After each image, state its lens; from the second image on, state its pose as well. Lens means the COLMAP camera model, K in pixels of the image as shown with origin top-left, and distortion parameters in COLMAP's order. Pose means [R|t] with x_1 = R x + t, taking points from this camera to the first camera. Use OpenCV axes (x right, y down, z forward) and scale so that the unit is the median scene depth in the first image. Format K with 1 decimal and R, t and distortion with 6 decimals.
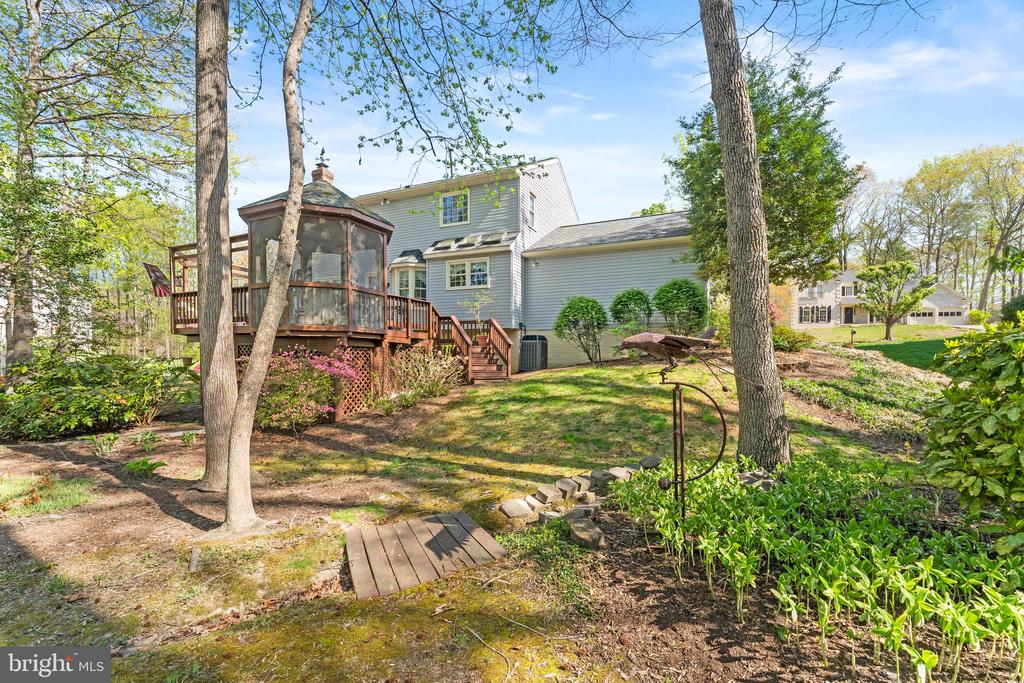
lens RADIAL K [[426.3, 0, 513.8], [0, 426.3, 366.6], [0, 0, 1]] dist [-0.002163, -0.000738]
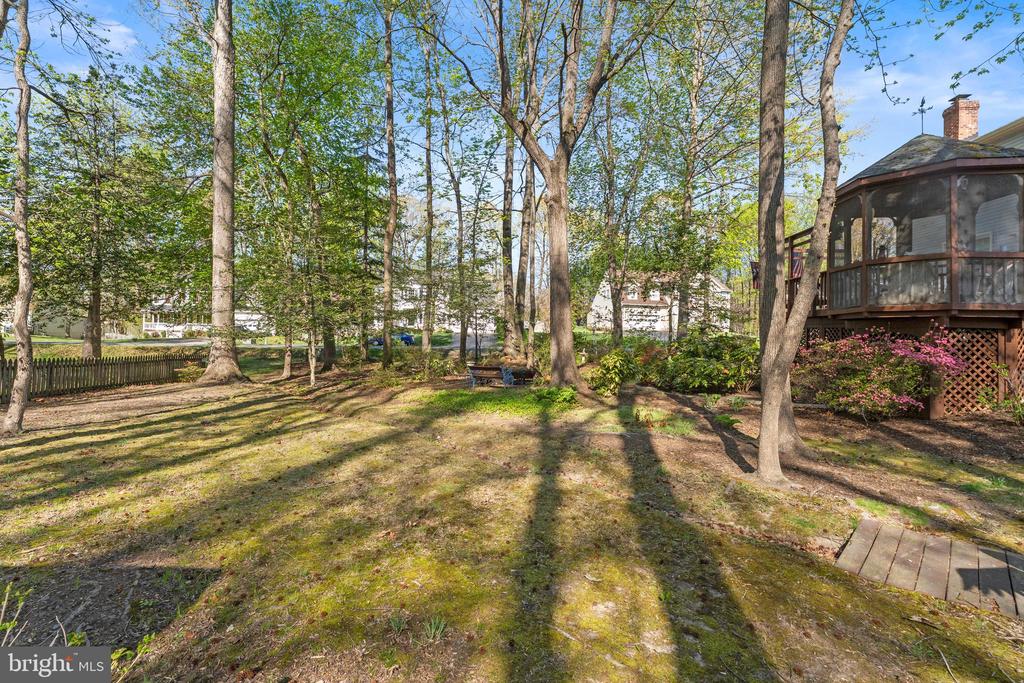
lens RADIAL K [[415.4, 0, 508.1], [0, 415.4, 337.3], [0, 0, 1]] dist [-0.000189, -0.000330]
pose [[0.300473, 0.011770, -0.953718, 0.193538], [-0.035422, 0.999372, 0.001173, -0.002732], [0.953132, 0.033430, 0.300702, -0.062209]]
